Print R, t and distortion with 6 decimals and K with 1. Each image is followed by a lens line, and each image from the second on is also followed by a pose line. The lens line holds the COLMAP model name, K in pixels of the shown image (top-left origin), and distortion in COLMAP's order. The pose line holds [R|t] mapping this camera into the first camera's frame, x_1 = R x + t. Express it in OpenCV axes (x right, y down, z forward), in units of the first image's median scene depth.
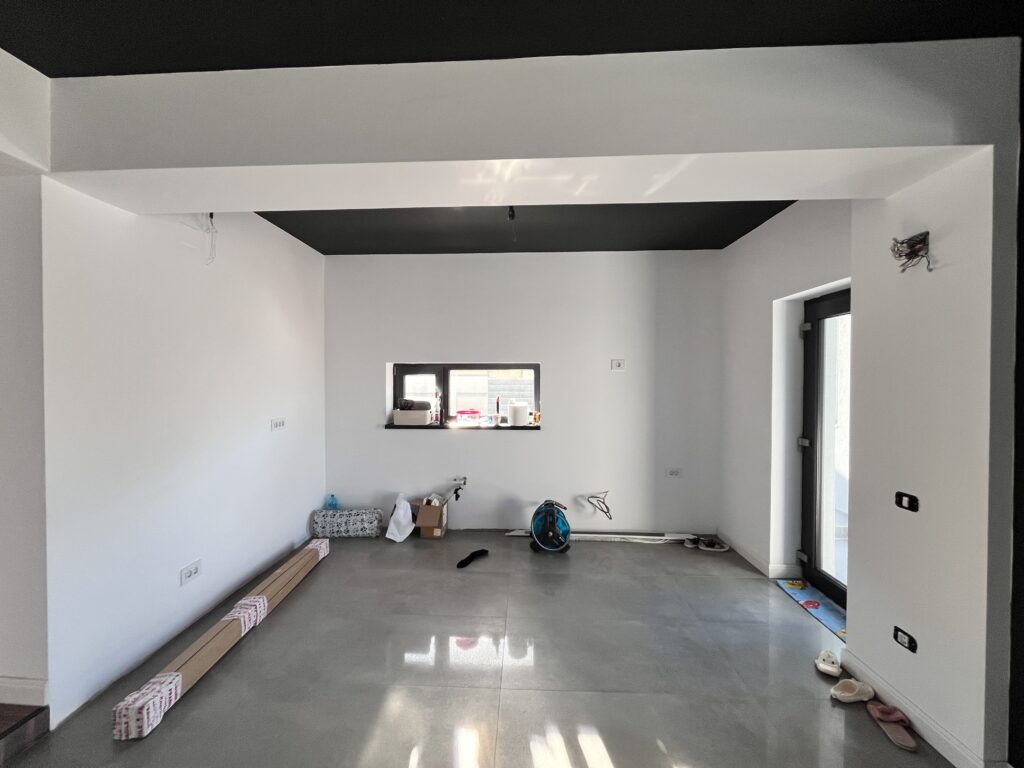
lens RADIAL K [[408.6, 0, 509.6], [0, 408.6, 382.2], [0, 0, 1]] dist [-0.000455, -0.000436]
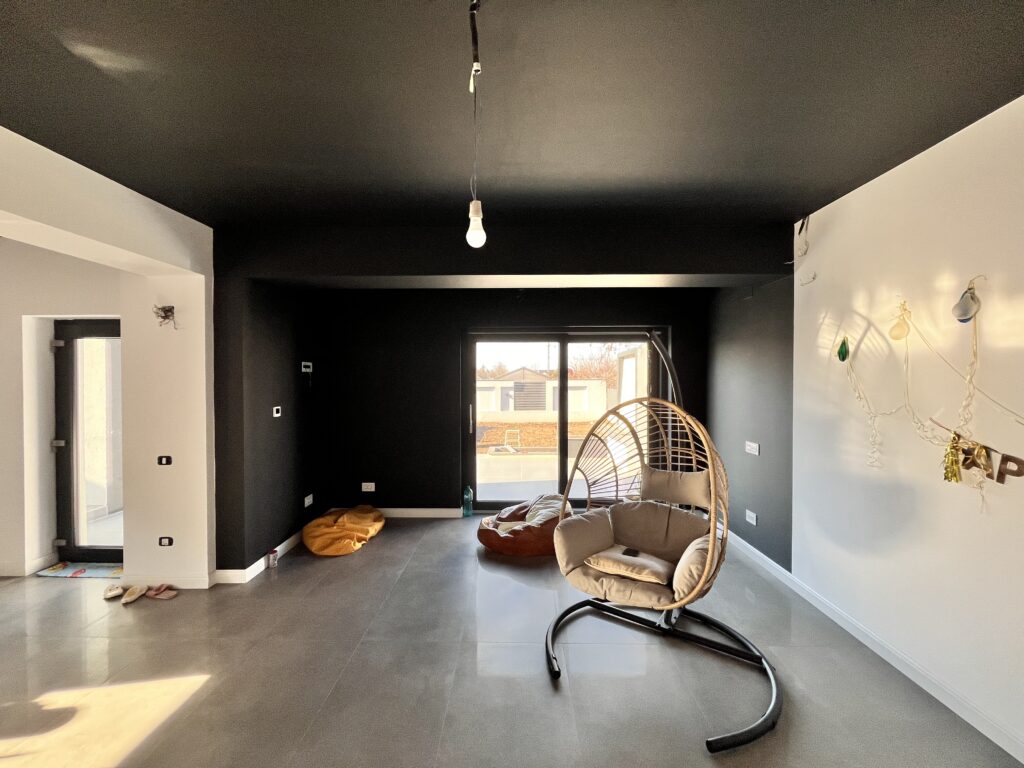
lens RADIAL K [[408.6, 0, 509.6], [0, 408.6, 382.2], [0, 0, 1]] dist [-0.000455, -0.000436]
pose [[-0.030028, -0.011103, 0.999487, -0.699014], [0.013098, 0.999848, 0.011500, -0.032835], [-0.999463, 0.013436, -0.029878, -0.357085]]
